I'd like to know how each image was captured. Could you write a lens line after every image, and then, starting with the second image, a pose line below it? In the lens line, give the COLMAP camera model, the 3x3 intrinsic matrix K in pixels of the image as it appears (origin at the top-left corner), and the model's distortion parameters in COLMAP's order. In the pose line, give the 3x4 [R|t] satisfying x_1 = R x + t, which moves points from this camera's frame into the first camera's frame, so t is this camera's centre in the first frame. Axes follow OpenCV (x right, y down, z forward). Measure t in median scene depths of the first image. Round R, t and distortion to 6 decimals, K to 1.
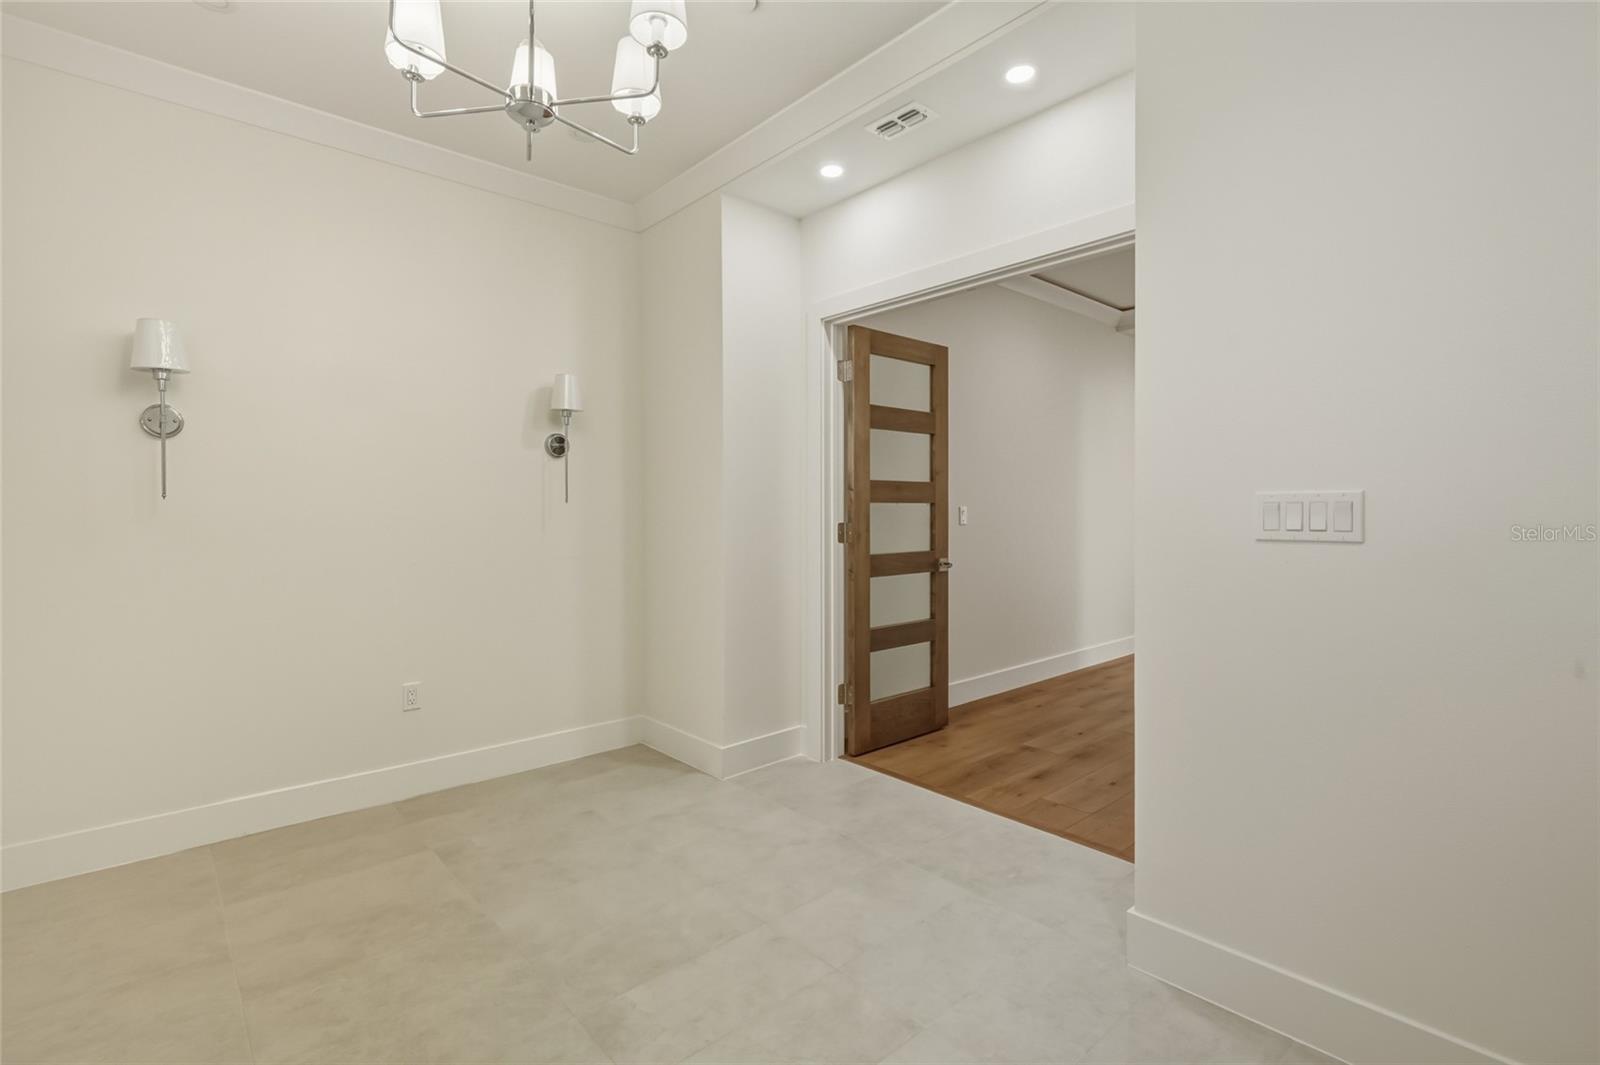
lens RADIAL K [[737.7, 0, 801.9], [0, 737.7, 525.7], [0, 0, 1]] dist [0.003048, 0.000489]
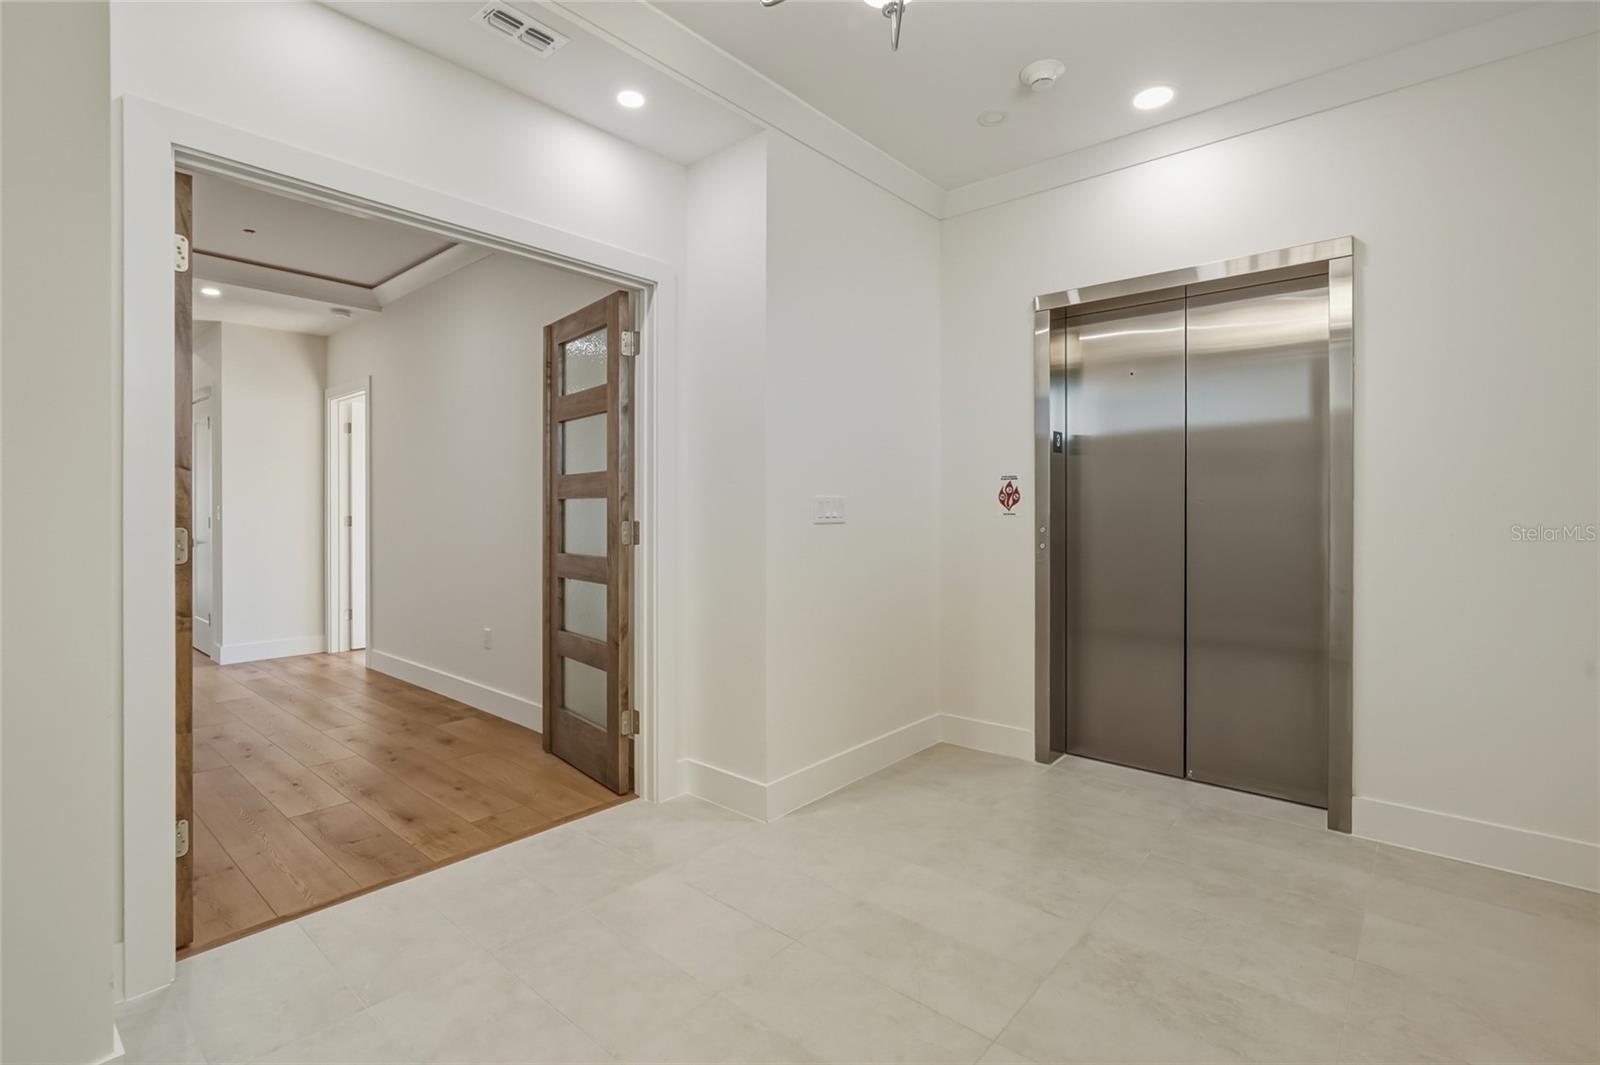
lens RADIAL K [[737.7, 0, 801.7], [0, 737.7, 518.0], [0, 0, 1]] dist [0.003048, 0.000489]
pose [[-0.121495, -0.012028, 0.992519, -0.642888], [0.022034, 0.999648, 0.014812, -0.011125], [-0.992347, 0.023668, -0.121188, 0.716714]]
